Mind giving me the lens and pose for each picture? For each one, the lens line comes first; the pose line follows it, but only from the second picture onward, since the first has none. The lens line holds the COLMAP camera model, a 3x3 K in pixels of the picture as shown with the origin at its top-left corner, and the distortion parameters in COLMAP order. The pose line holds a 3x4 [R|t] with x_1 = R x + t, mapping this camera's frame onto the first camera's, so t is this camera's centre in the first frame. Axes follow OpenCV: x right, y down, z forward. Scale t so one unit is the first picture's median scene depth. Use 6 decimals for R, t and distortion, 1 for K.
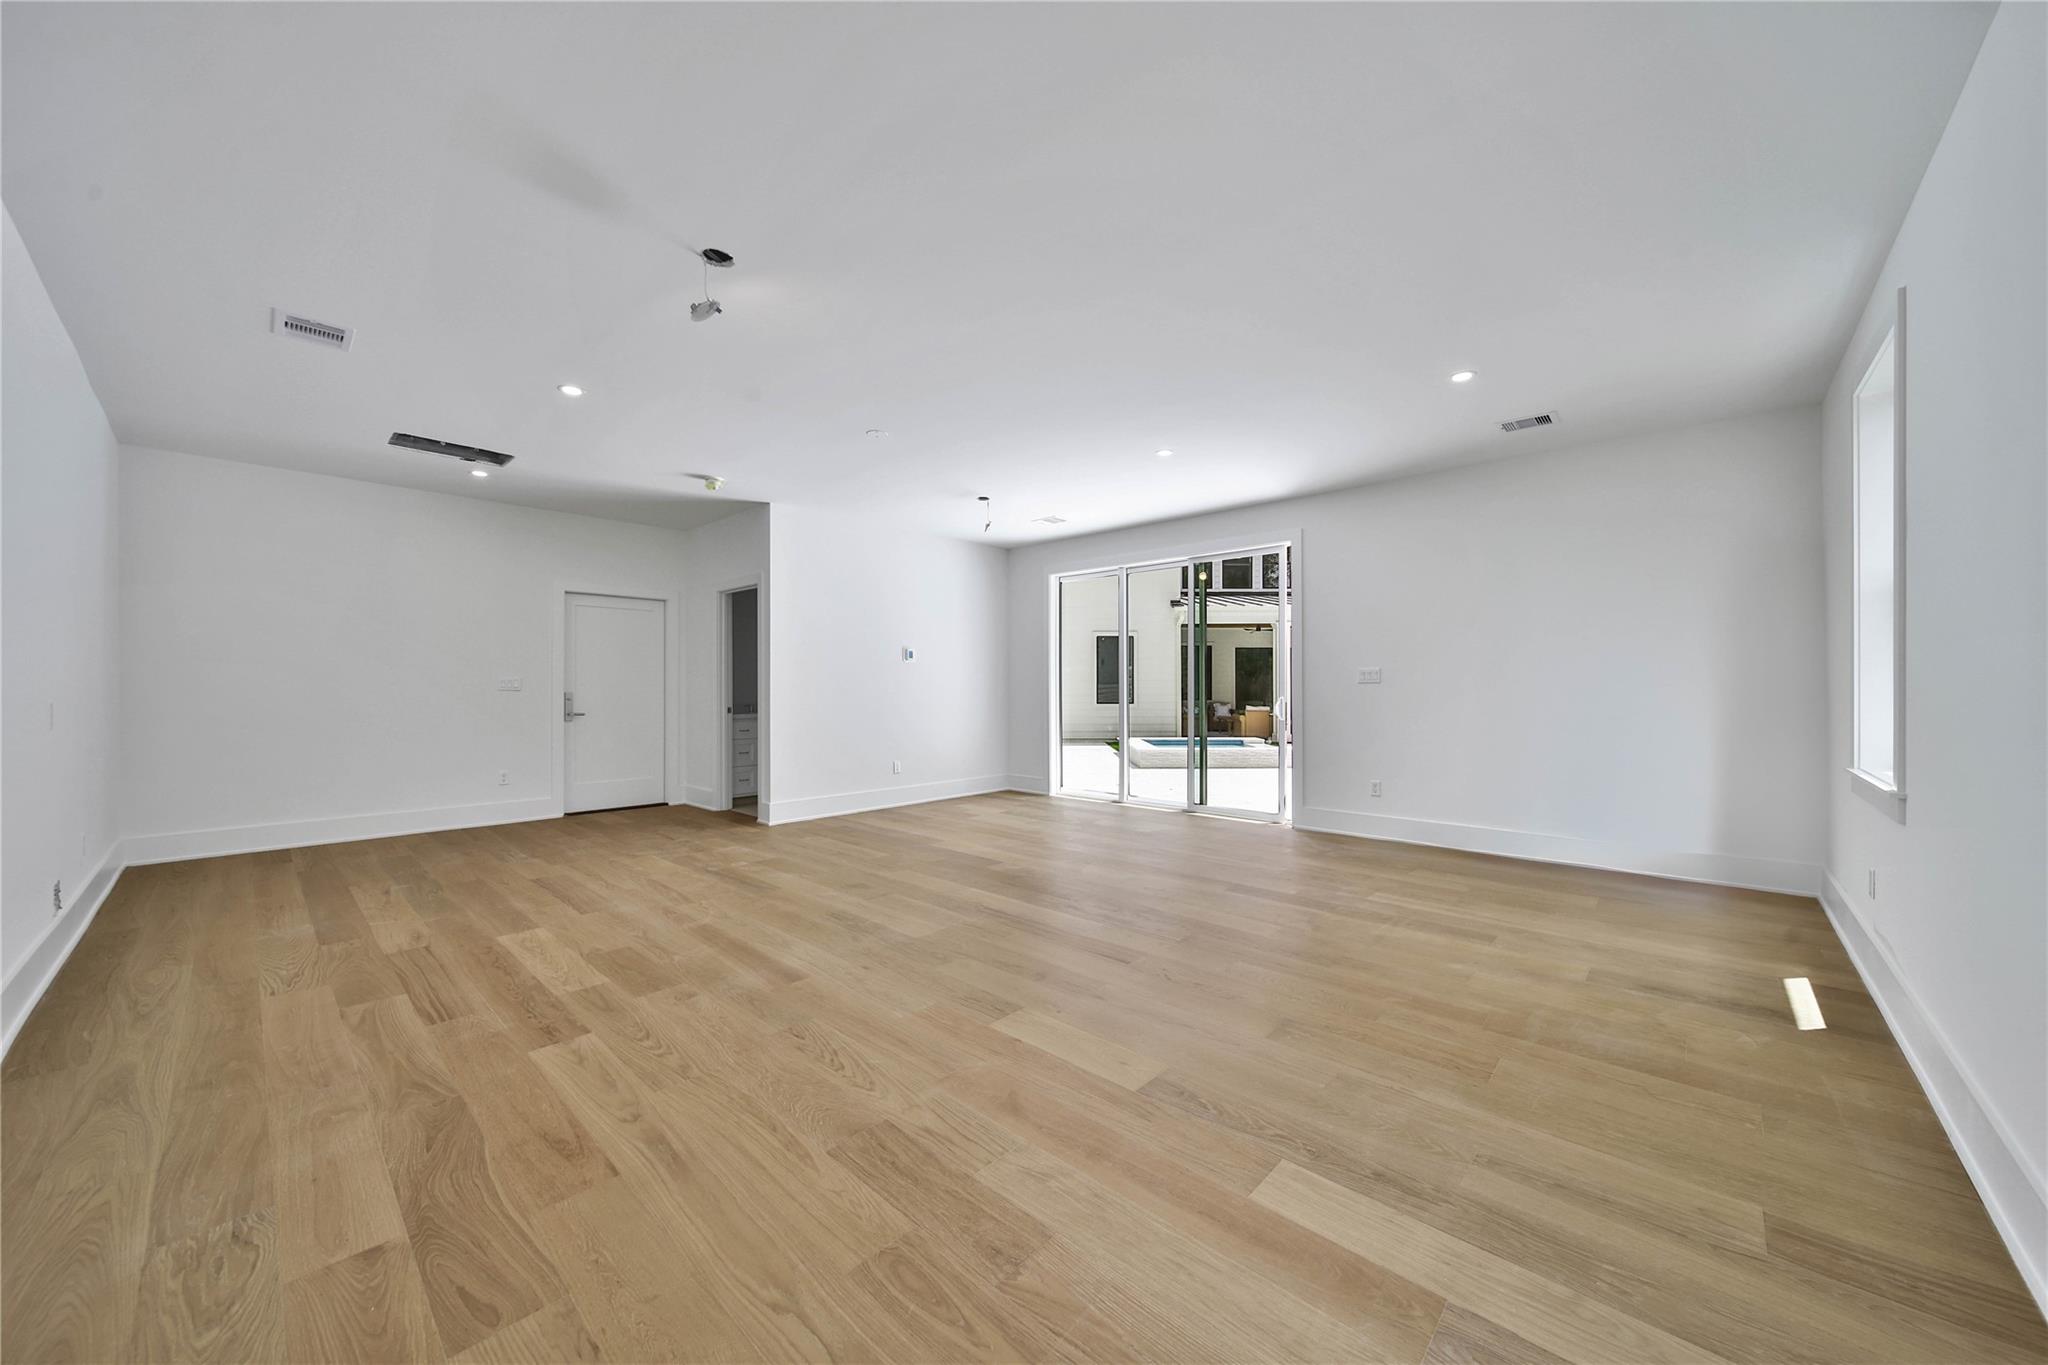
lens RADIAL K [[738.4, 0, 1026.9], [0, 738.4, 676.9], [0, 0, 1]] dist [-0.001610, -0.000497]
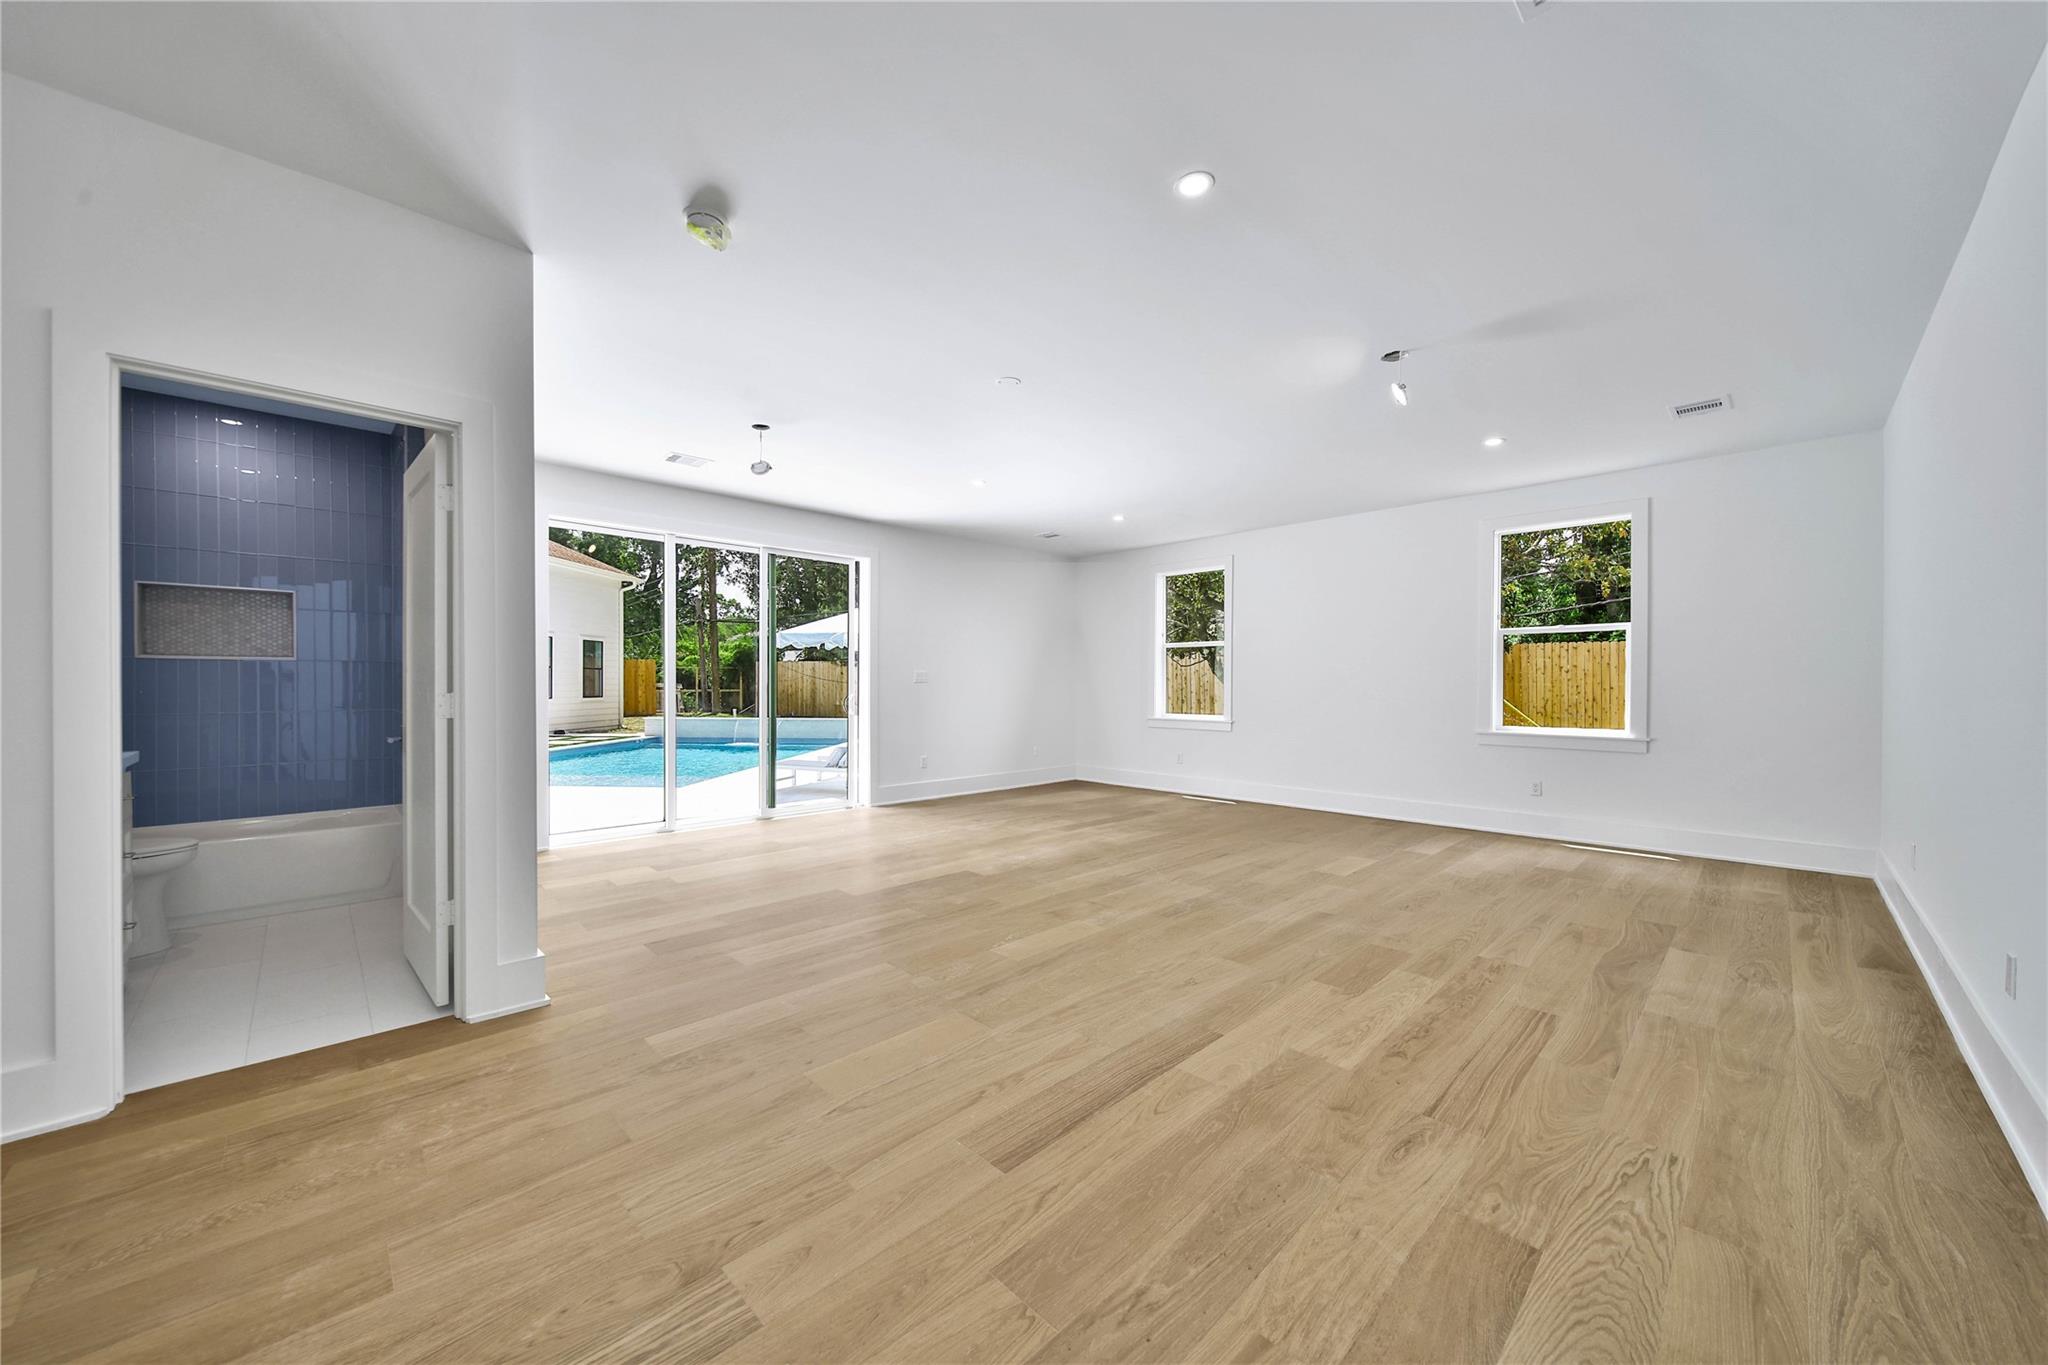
lens RADIAL K [[738.4, 0, 1020.9], [0, 738.4, 693.6], [0, 0, 1]] dist [-0.001610, -0.000497]
pose [[0.046389, -0.012299, 0.998848, -1.670725], [-0.015171, 0.999800, 0.013016, 0.018054], [-0.998808, -0.015757, 0.046194, 1.529010]]
